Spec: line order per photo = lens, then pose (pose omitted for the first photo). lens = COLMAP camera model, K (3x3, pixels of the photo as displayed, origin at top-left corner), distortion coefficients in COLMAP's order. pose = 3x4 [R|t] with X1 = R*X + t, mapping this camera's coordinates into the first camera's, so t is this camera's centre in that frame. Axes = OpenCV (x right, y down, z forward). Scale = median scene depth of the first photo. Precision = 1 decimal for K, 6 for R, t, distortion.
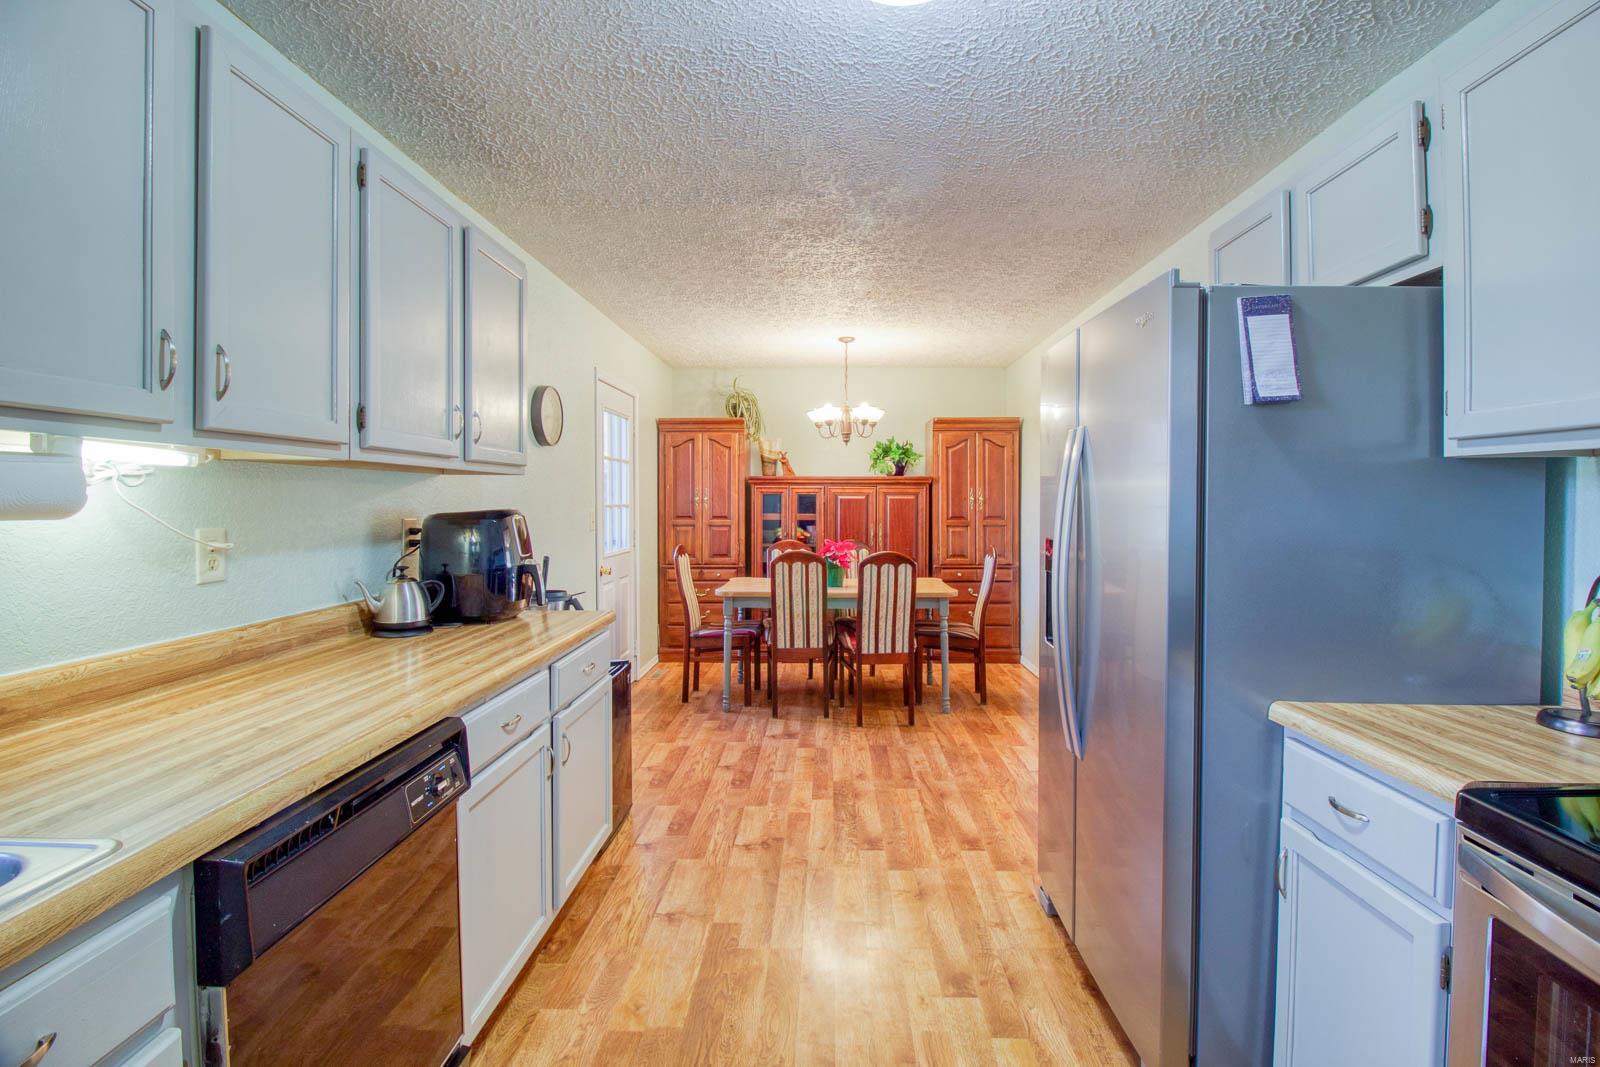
lens RADIAL K [[774.1, 0, 817.5], [0, 774.1, 506.3], [0, 0, 1]] dist [0.002407, -0.014057]
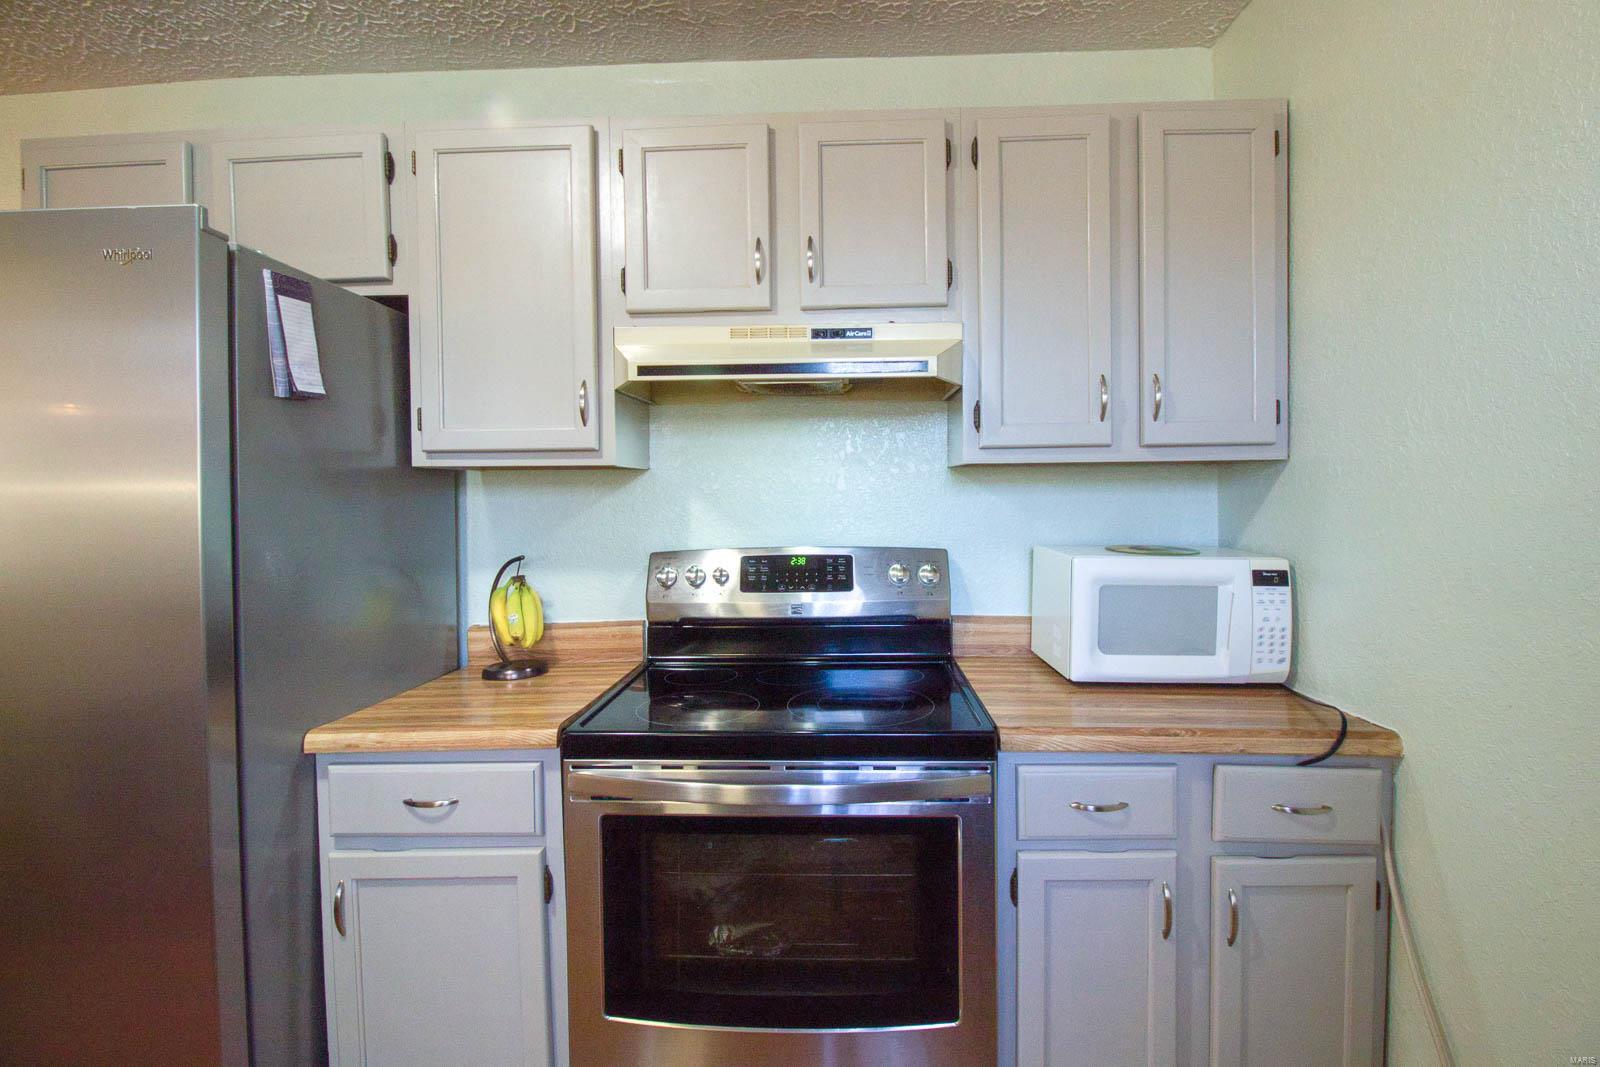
lens RADIAL K [[774.1, 0, 817.5], [0, 774.1, 506.3], [0, 0, 1]] dist [0.002407, -0.014057]
pose [[0.007120, -0.013591, 0.999882, -0.313083], [0.020189, 0.999706, 0.013445, -0.009675], [-0.999771, 0.020091, 0.007392, 0.412750]]
